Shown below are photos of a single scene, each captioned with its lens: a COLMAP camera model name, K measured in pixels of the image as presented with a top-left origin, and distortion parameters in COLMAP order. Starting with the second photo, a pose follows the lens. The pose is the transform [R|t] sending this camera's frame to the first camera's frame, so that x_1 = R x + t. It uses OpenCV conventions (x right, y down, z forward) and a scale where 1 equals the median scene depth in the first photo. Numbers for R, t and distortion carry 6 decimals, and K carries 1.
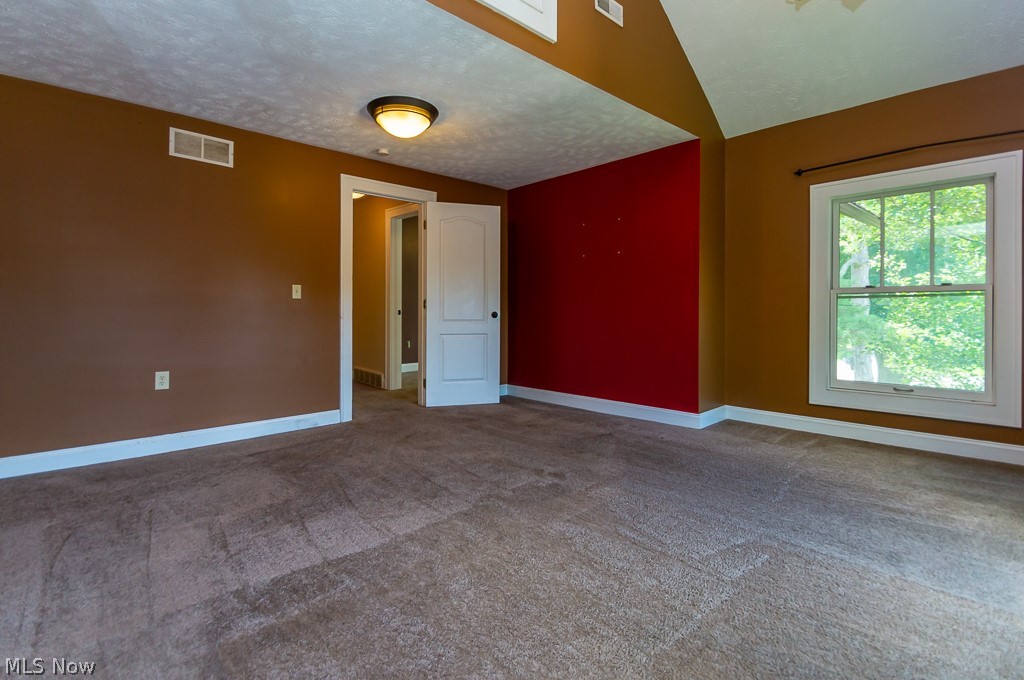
lens RADIAL K [[479.4, 0, 484.1], [0, 479.4, 312.7], [0, 0, 1]] dist [0.001823, -0.000100]
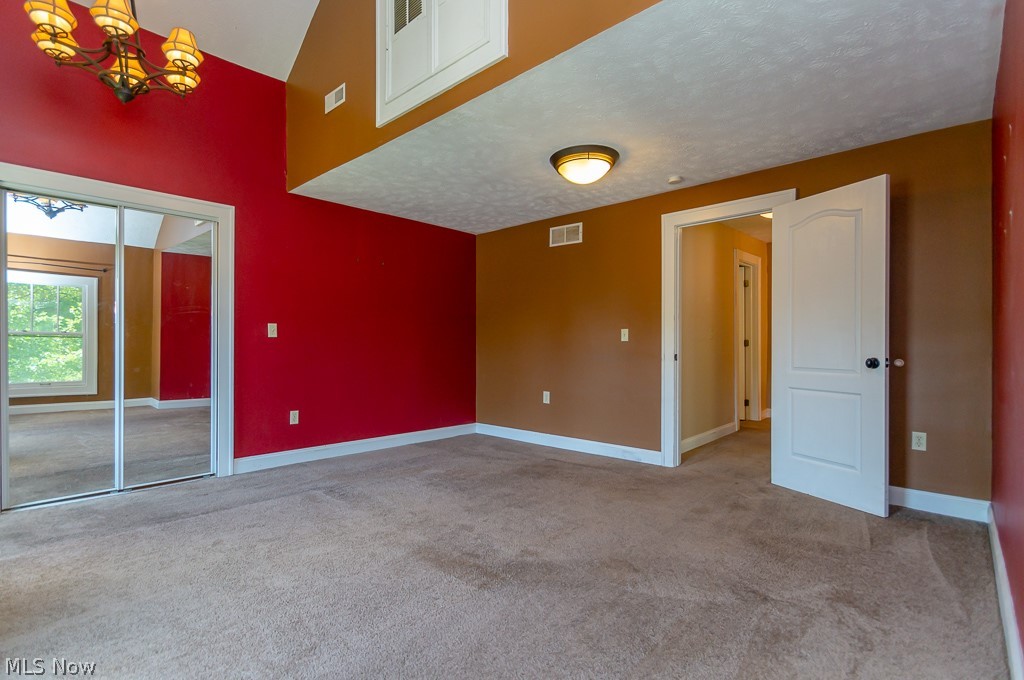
lens RADIAL K [[479.4, 0, 510.1], [0, 479.4, 343.1], [0, 0, 1]] dist [0.001823, -0.000100]
pose [[0.106385, -0.006476, -0.994304, 0.694764], [-0.006049, 0.999956, -0.007160, -0.015872], [0.994307, 0.006777, 0.106342, 0.615650]]
